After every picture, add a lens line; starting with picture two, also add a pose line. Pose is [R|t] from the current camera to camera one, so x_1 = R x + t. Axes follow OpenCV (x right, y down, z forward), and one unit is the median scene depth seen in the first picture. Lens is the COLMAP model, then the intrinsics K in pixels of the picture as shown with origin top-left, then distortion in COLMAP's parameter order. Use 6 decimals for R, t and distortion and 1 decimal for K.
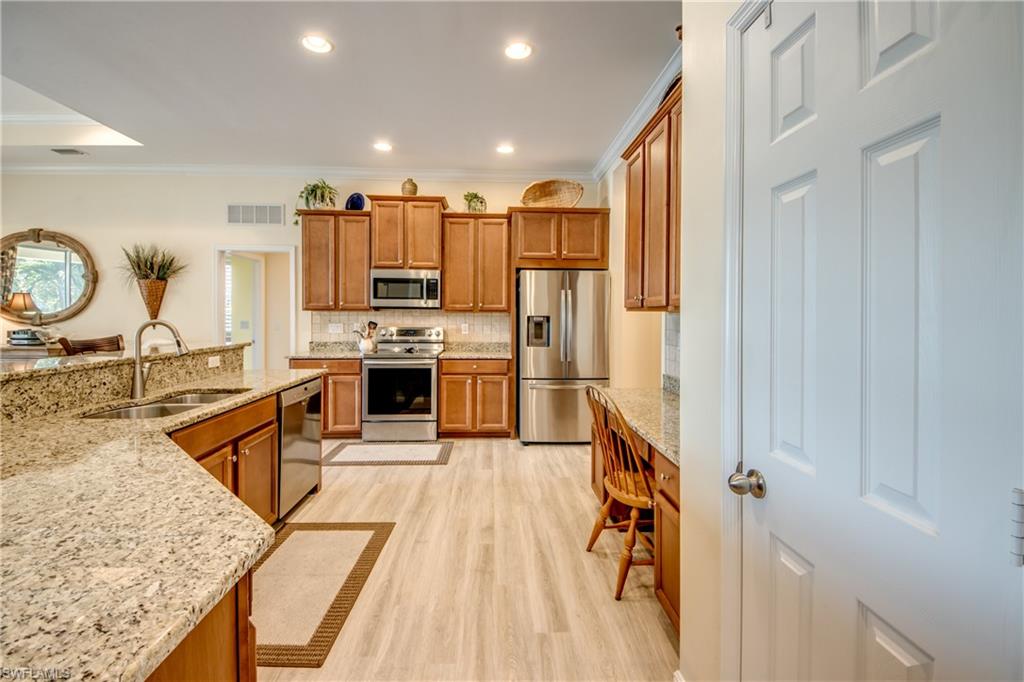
lens RADIAL K [[450.2, 0, 506.0], [0, 450.2, 321.4], [0, 0, 1]] dist [0.045095, -0.033667]
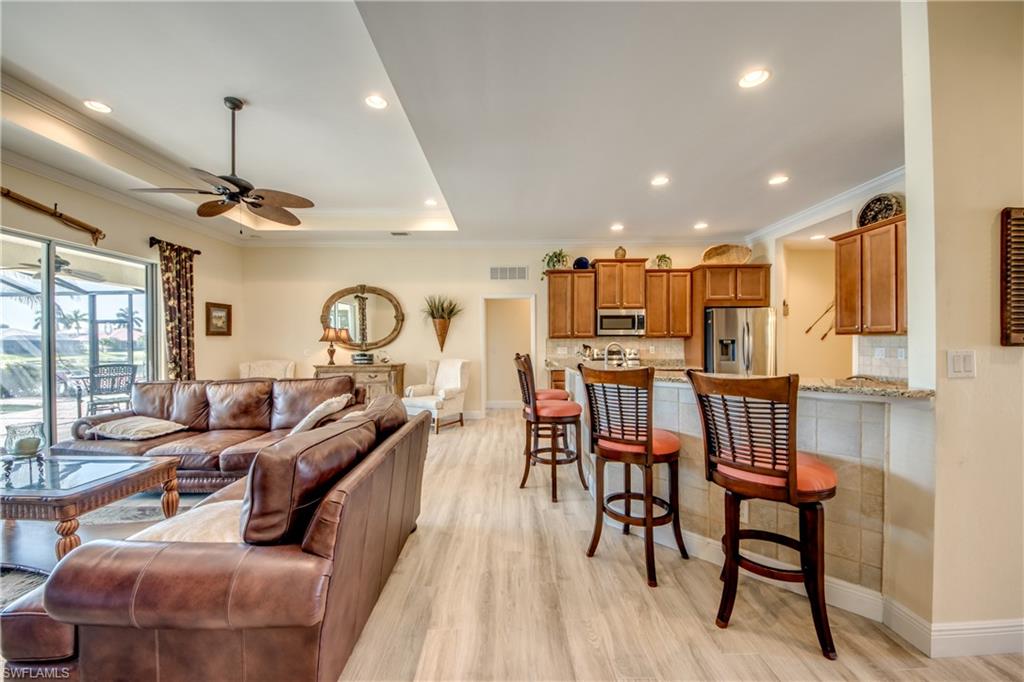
lens RADIAL K [[398.3, 0, 500.5], [0, 398.3, 345.0], [0, 0, 1]] dist [0.015111, -0.000076]
pose [[0.998968, -0.012816, -0.043566, -0.551123], [0.012460, 0.999887, -0.008436, 0.006468], [0.043669, 0.007885, 0.999015, -0.295213]]
